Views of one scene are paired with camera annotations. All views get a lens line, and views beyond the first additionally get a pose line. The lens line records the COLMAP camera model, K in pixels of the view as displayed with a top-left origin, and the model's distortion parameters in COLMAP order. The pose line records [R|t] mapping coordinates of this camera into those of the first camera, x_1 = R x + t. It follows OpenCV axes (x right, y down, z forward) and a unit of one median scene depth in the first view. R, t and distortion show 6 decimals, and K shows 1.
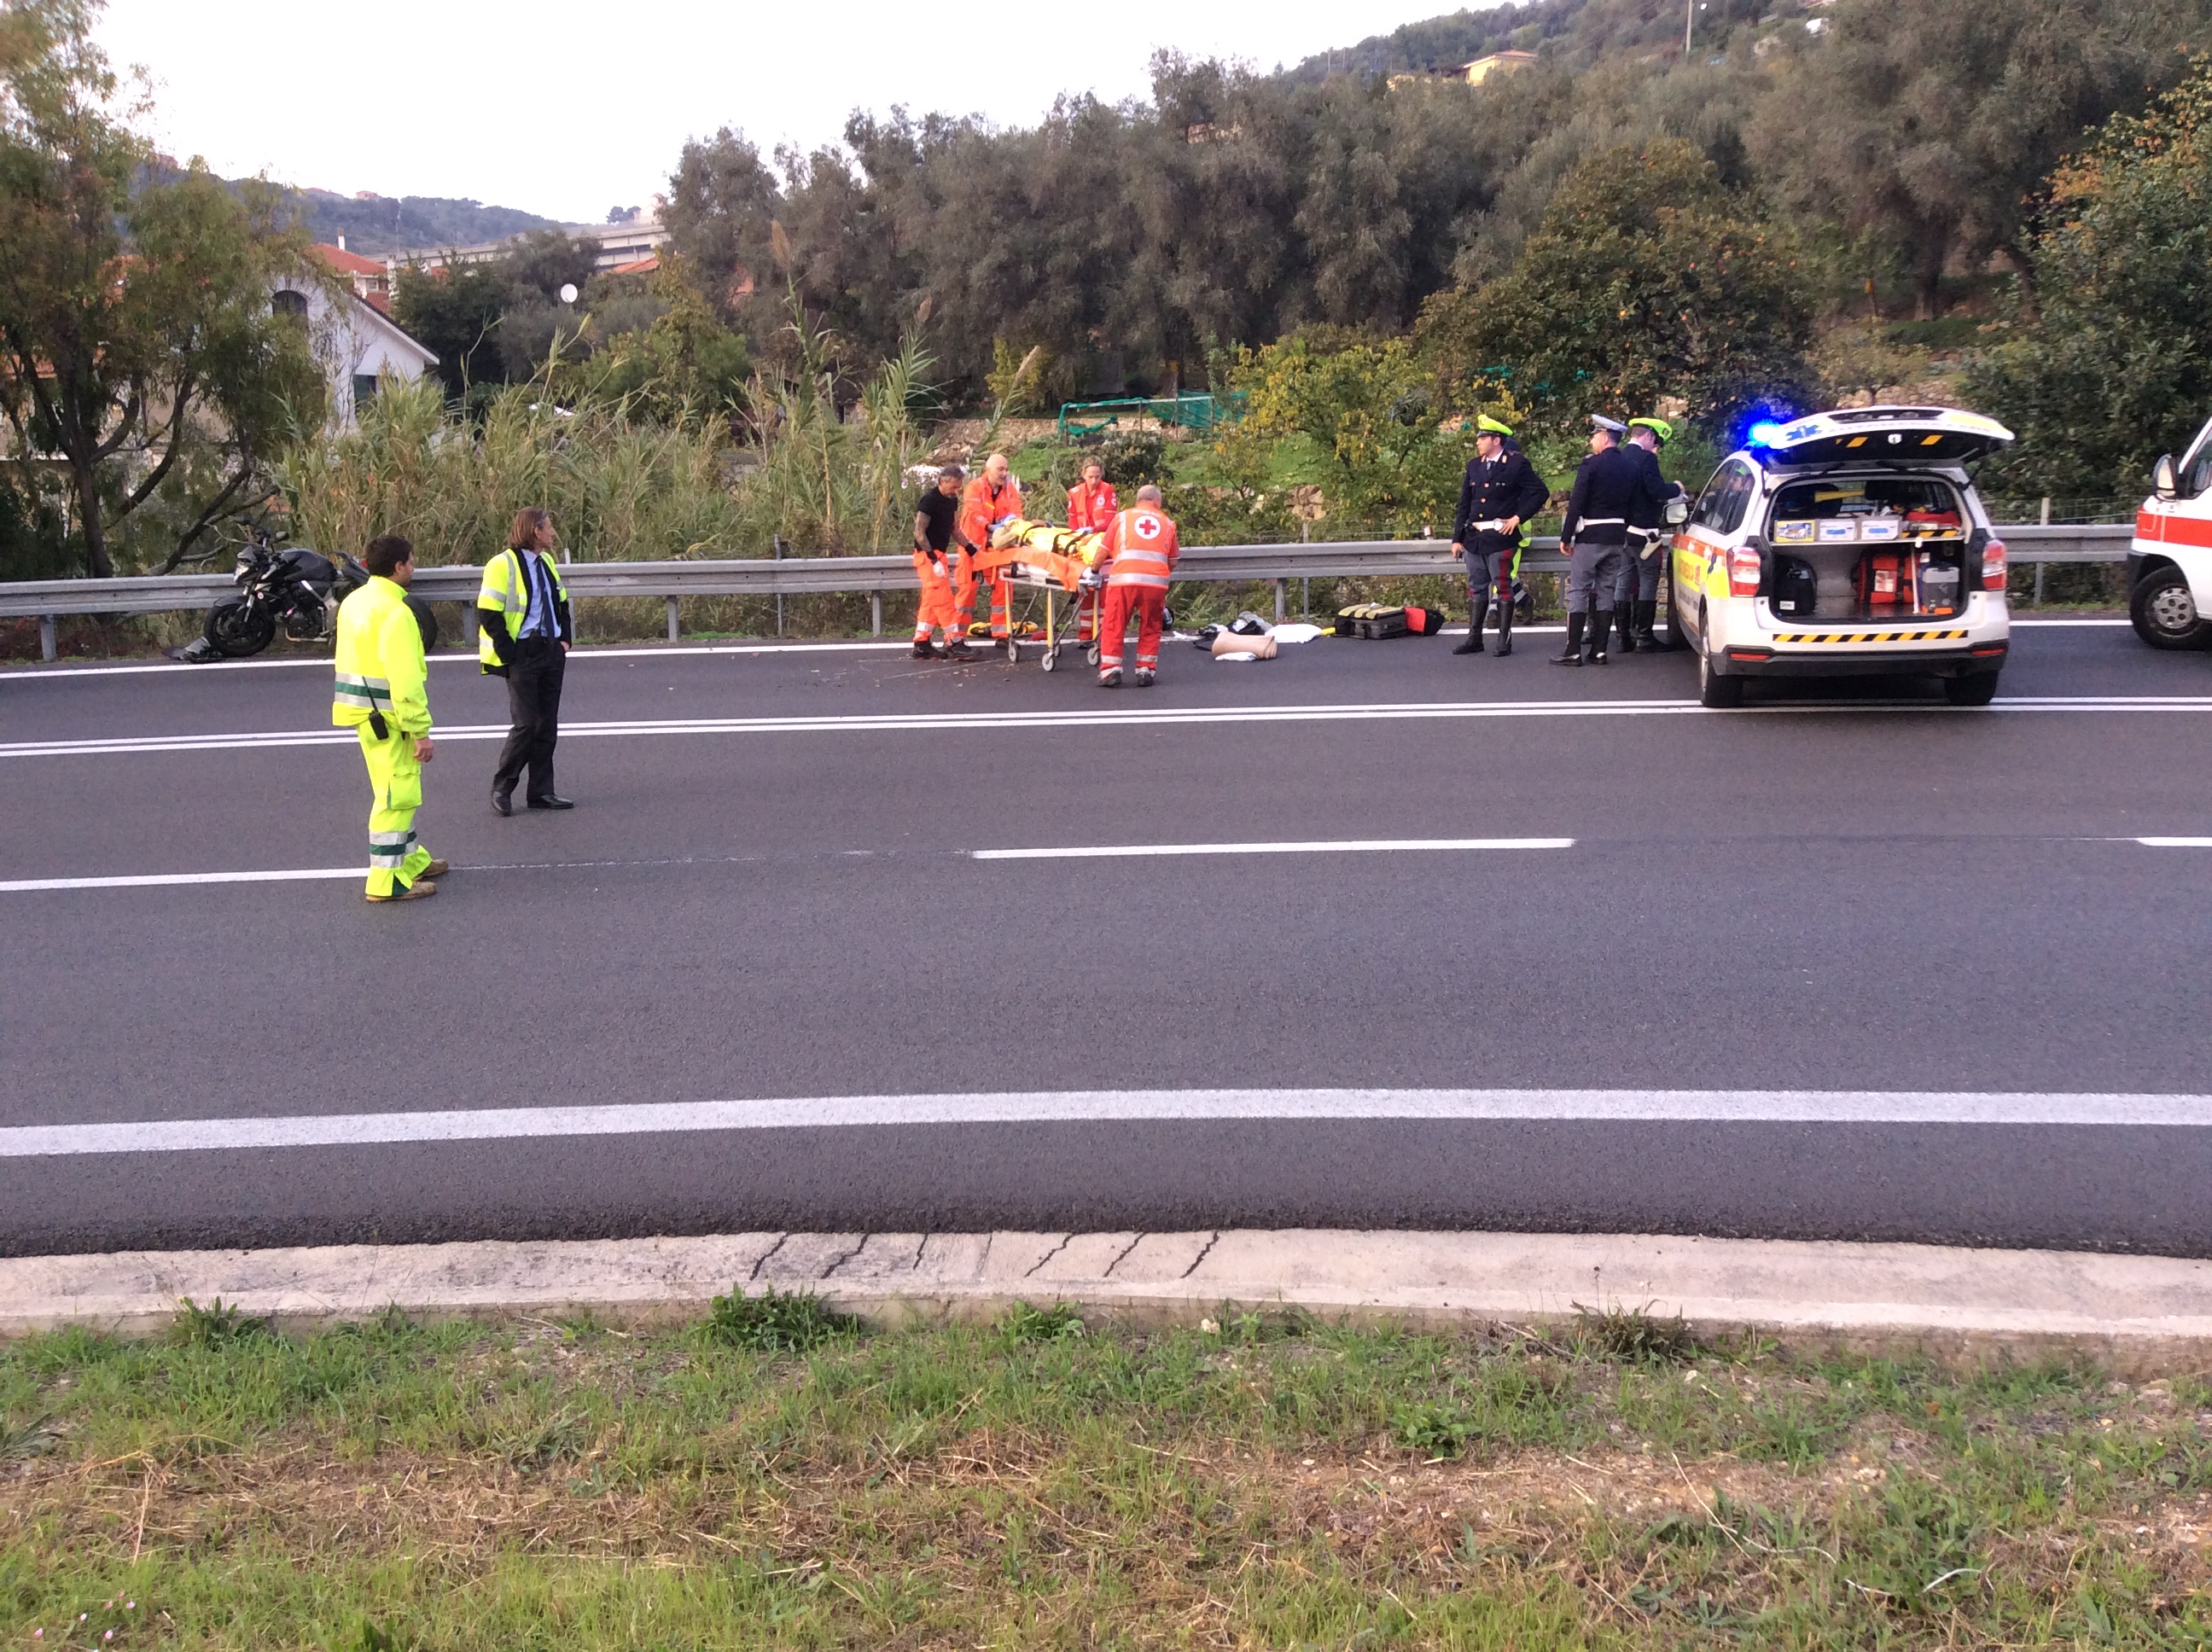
lens RADIAL K [[2005.1, 0, 1105.0], [0, 2005.1, 833.1], [0, 0, 1]] dist [0.178399, -0.366031]
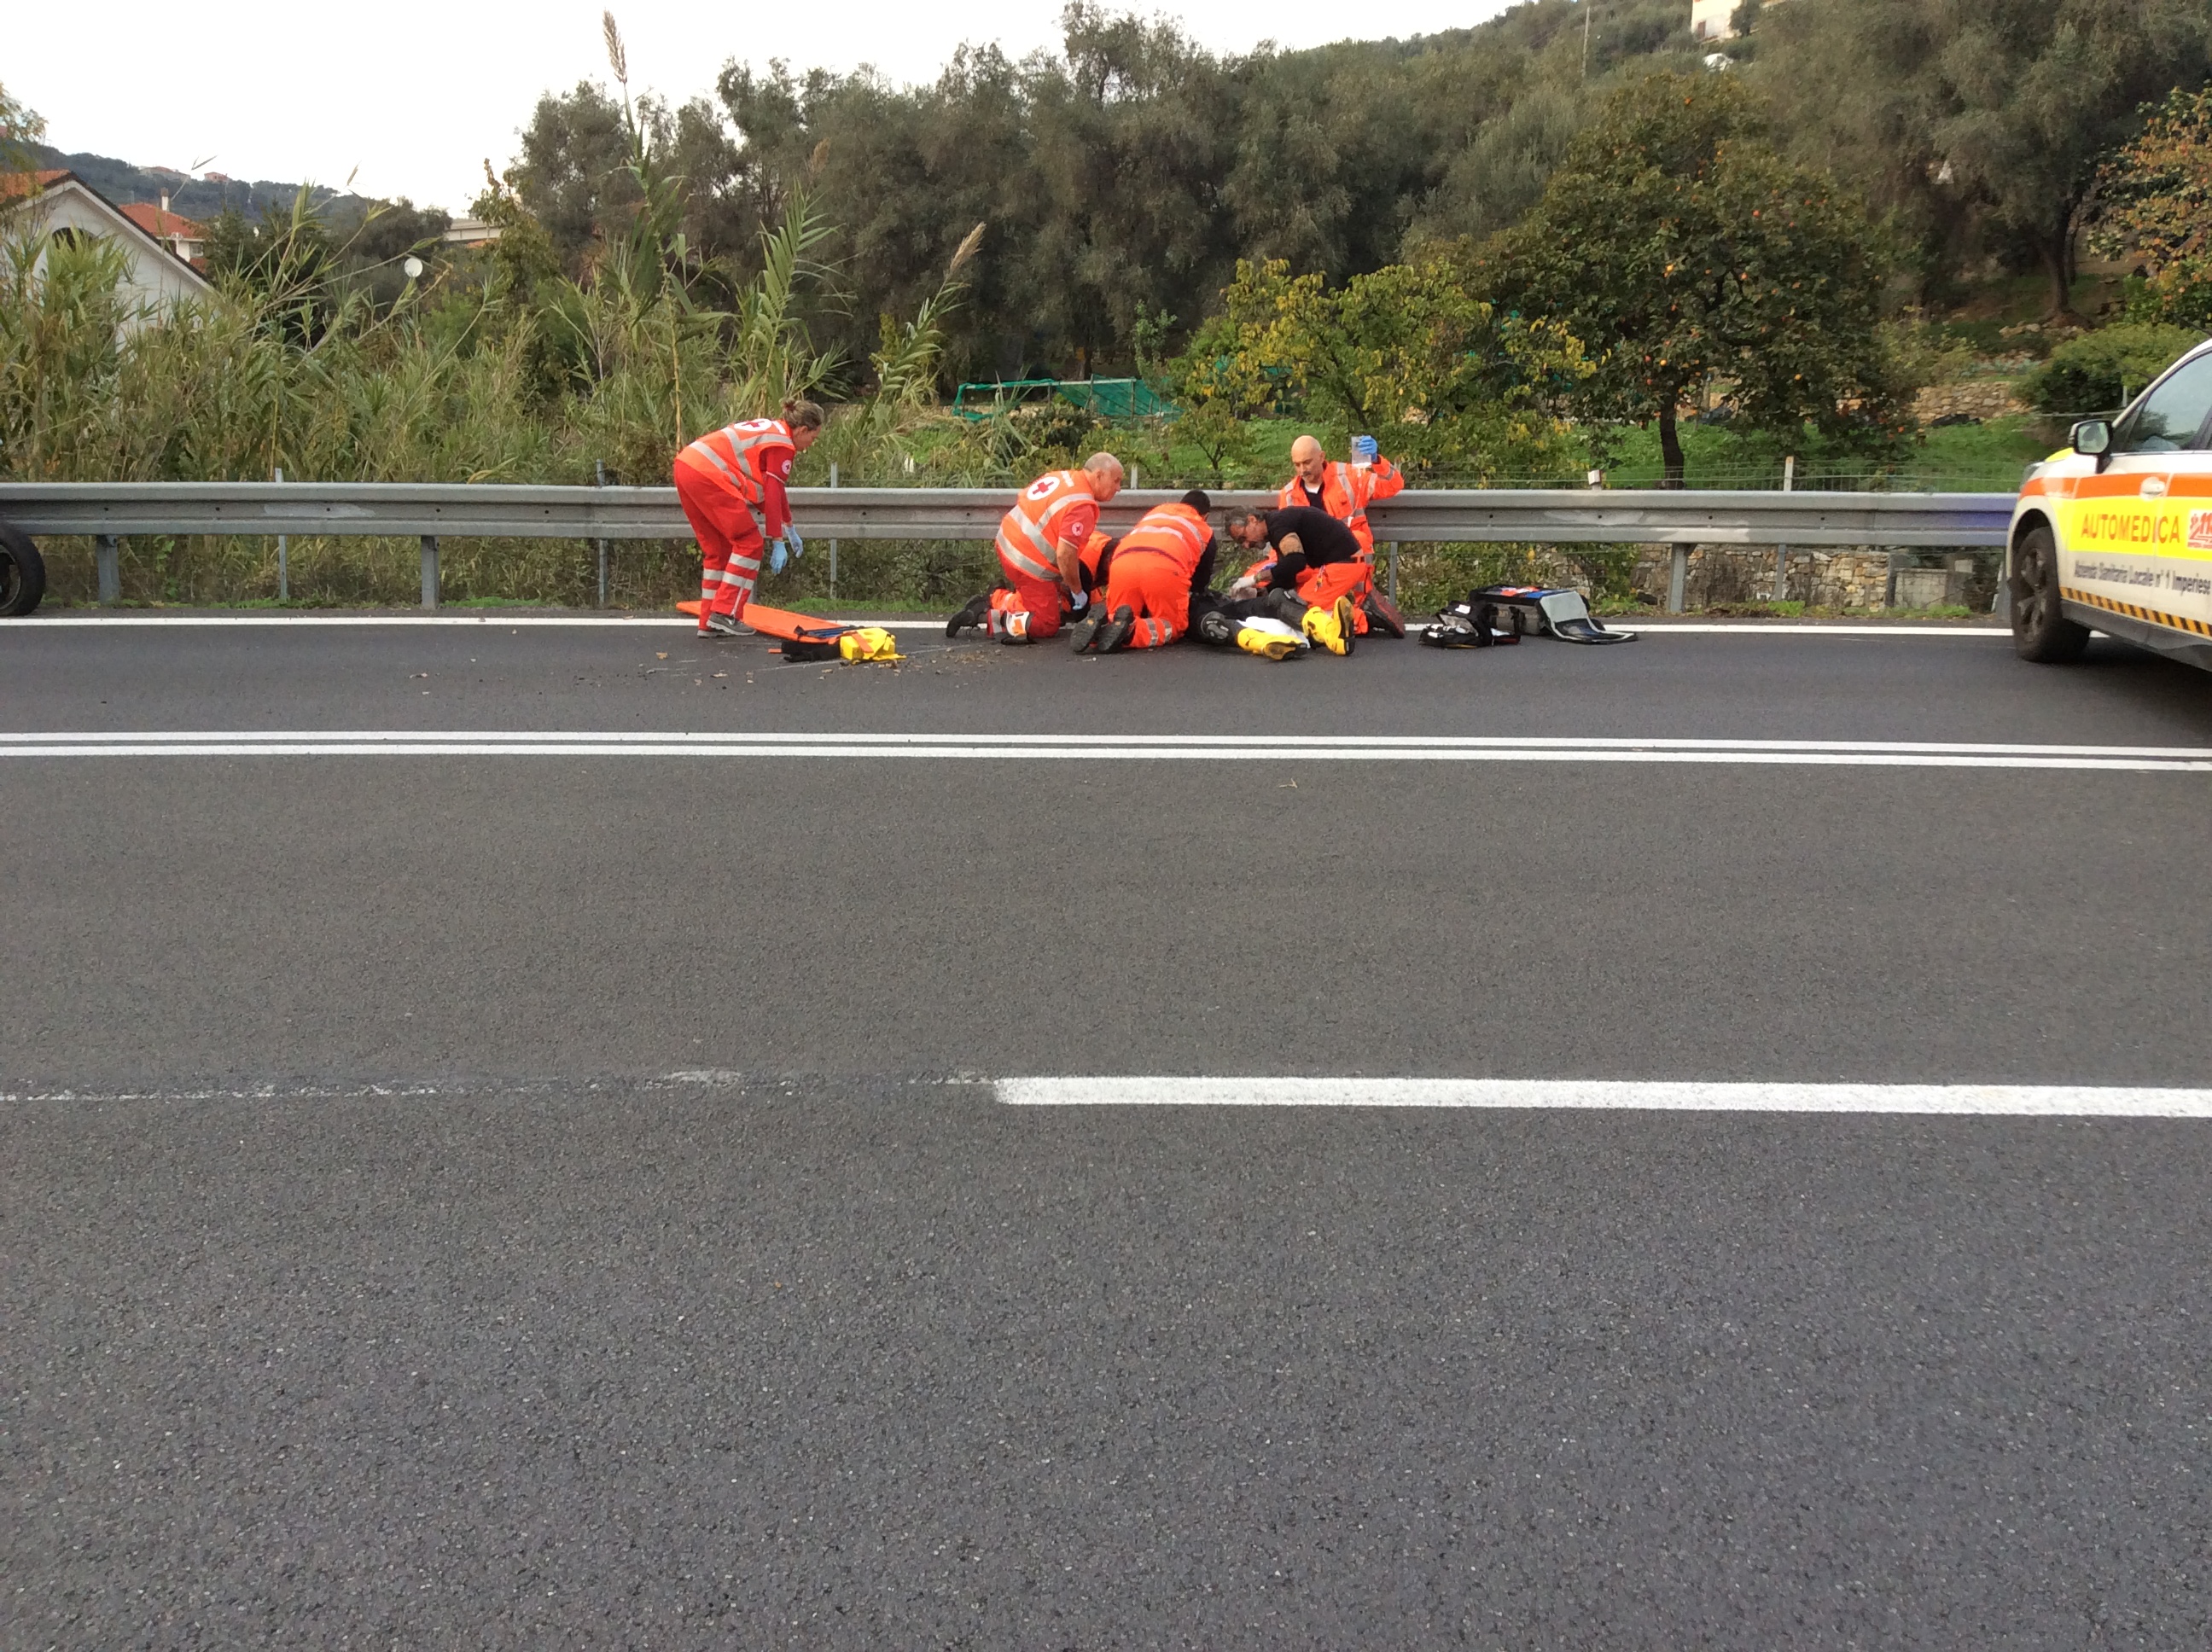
lens RADIAL K [[2013.7, 0, 1105.3], [0, 2013.7, 820.0], [0, 0, 1]] dist [0.163821, -0.329787]
pose [[0.997301, 0.025144, 0.068985, -0.031260], [-0.023917, 0.999542, -0.018560, -0.015414], [-0.069420, 0.016860, 0.997445, 0.253908]]
